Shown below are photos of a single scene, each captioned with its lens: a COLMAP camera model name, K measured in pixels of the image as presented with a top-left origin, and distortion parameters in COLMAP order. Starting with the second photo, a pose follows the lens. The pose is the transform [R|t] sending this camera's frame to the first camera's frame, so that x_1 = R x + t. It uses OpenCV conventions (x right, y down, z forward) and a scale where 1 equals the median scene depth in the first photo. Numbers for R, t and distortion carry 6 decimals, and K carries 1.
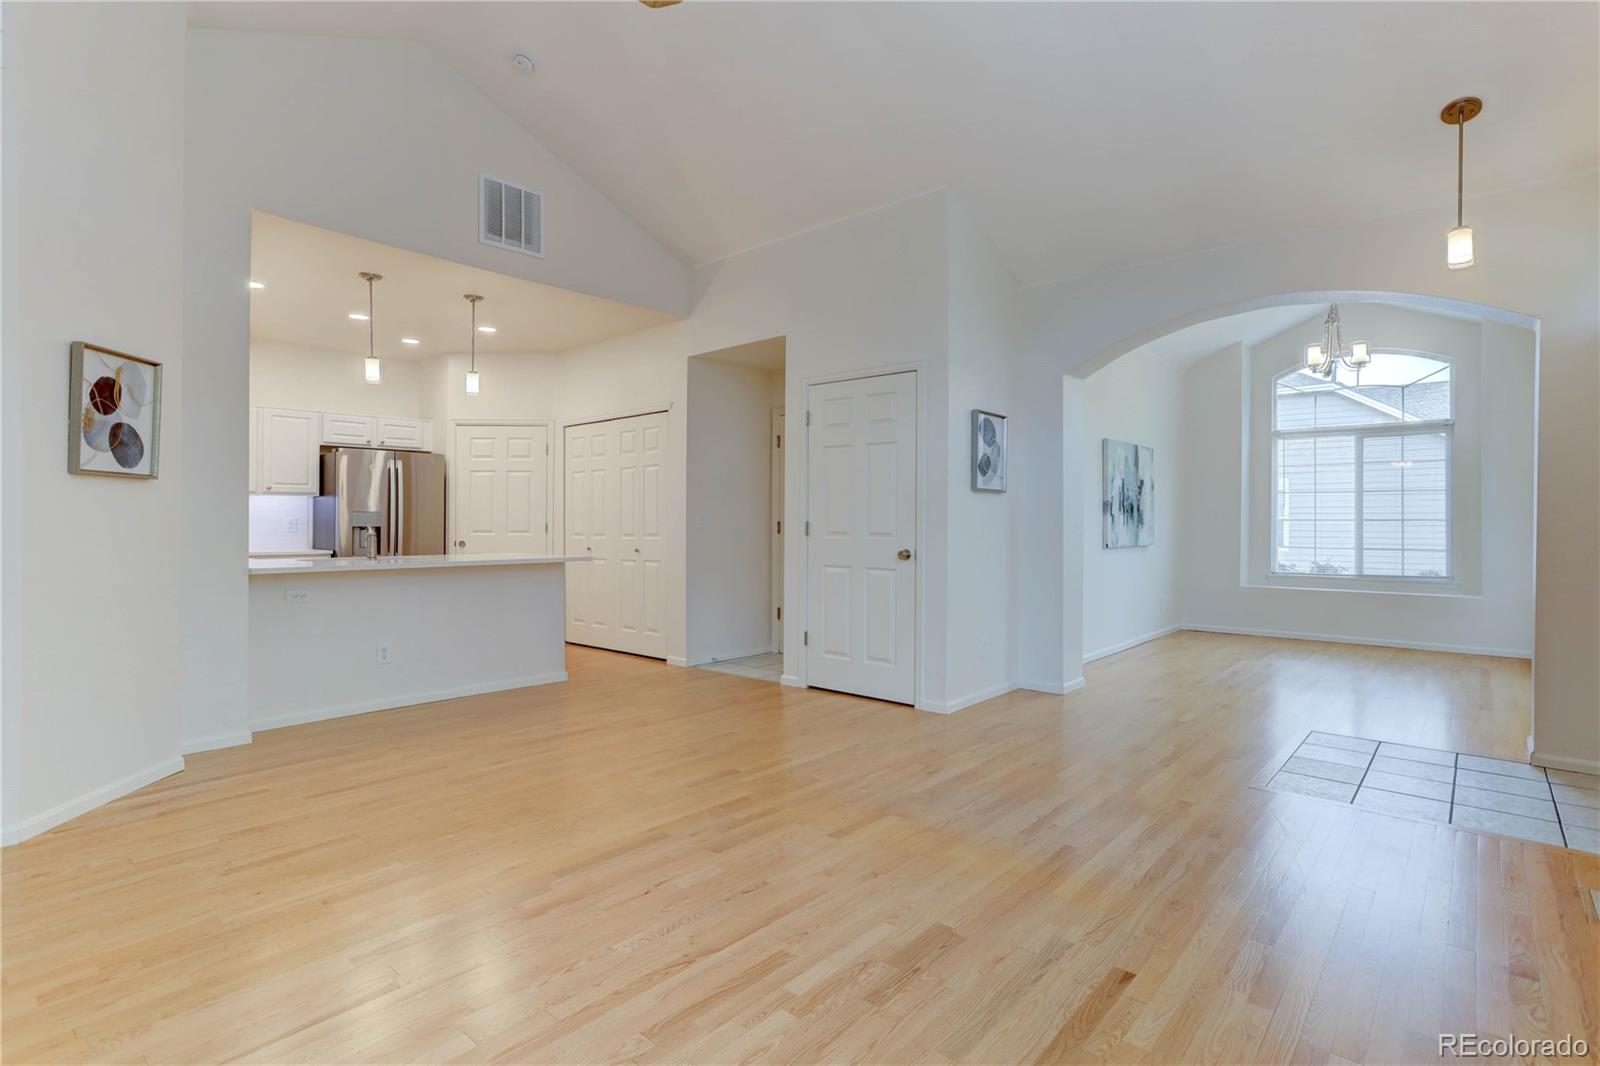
lens RADIAL K [[788.1, 0, 799.4], [0, 788.1, 527.3], [0, 0, 1]] dist [-0.020553, -0.000017]
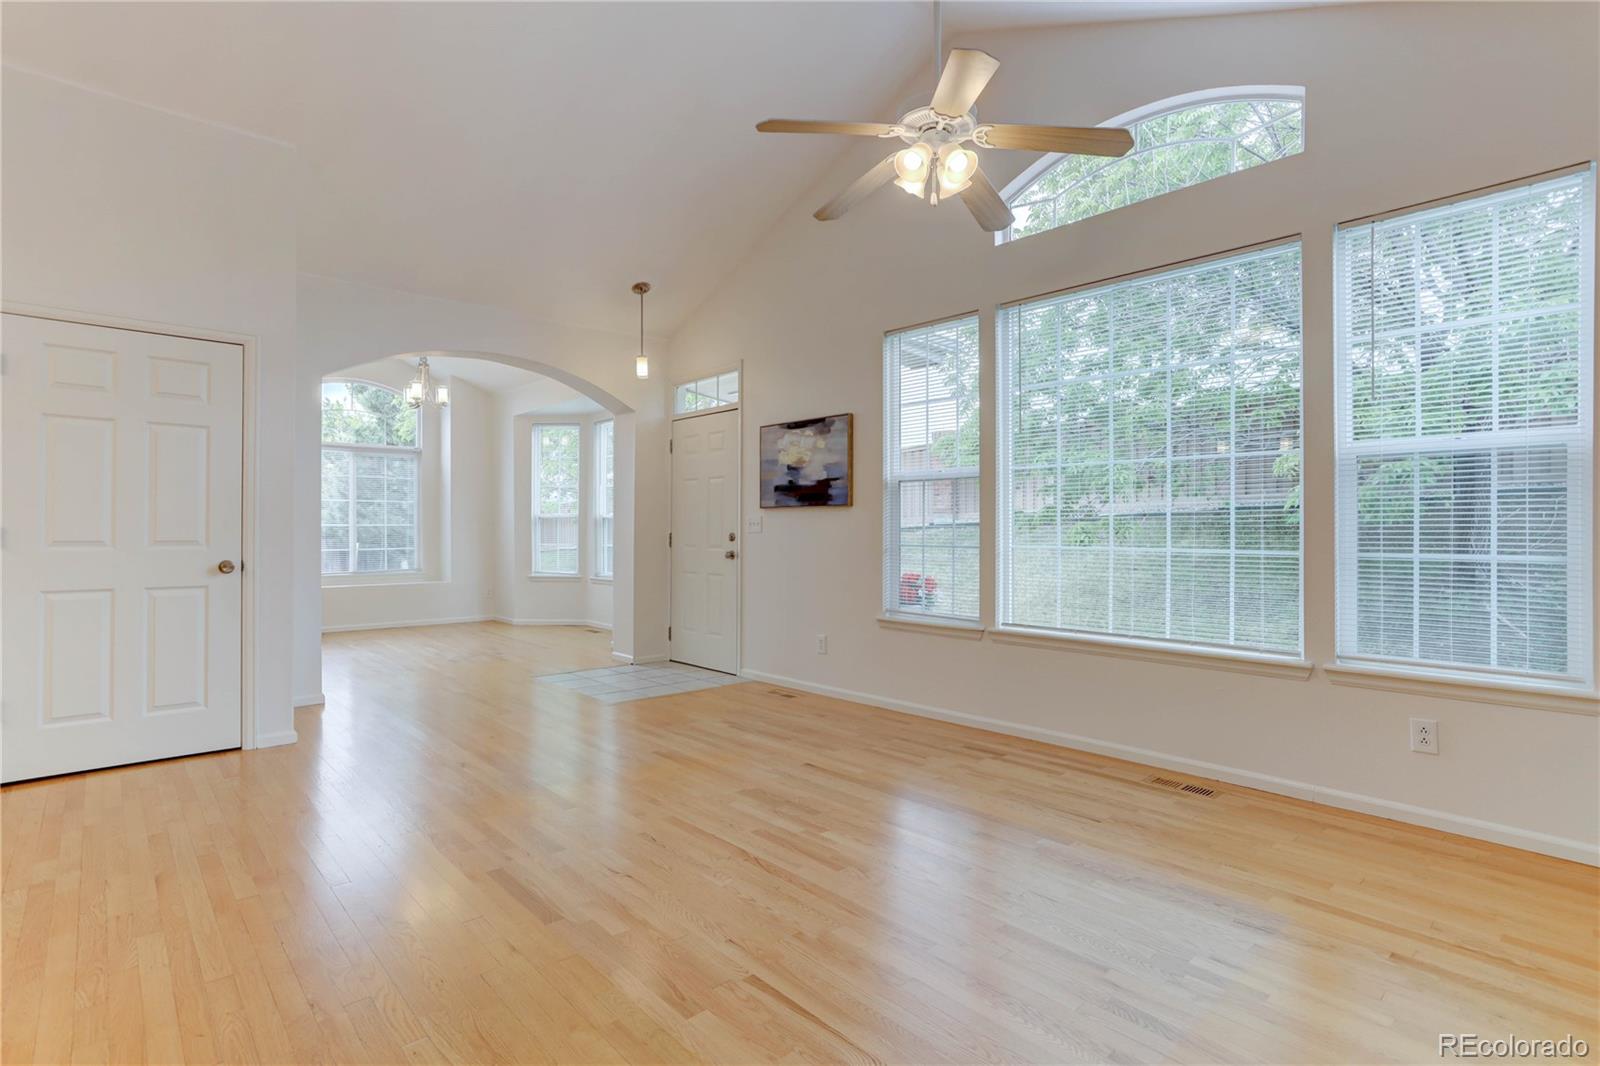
lens RADIAL K [[788.1, 0, 799.8], [0, 788.1, 530.3], [0, 0, 1]] dist [-0.020553, -0.000017]
pose [[0.116849, -0.000411, 0.993150, -1.377323], [0.005668, 0.999984, -0.000253, 0.001644], [-0.993134, 0.005659, 0.116849, 0.729256]]
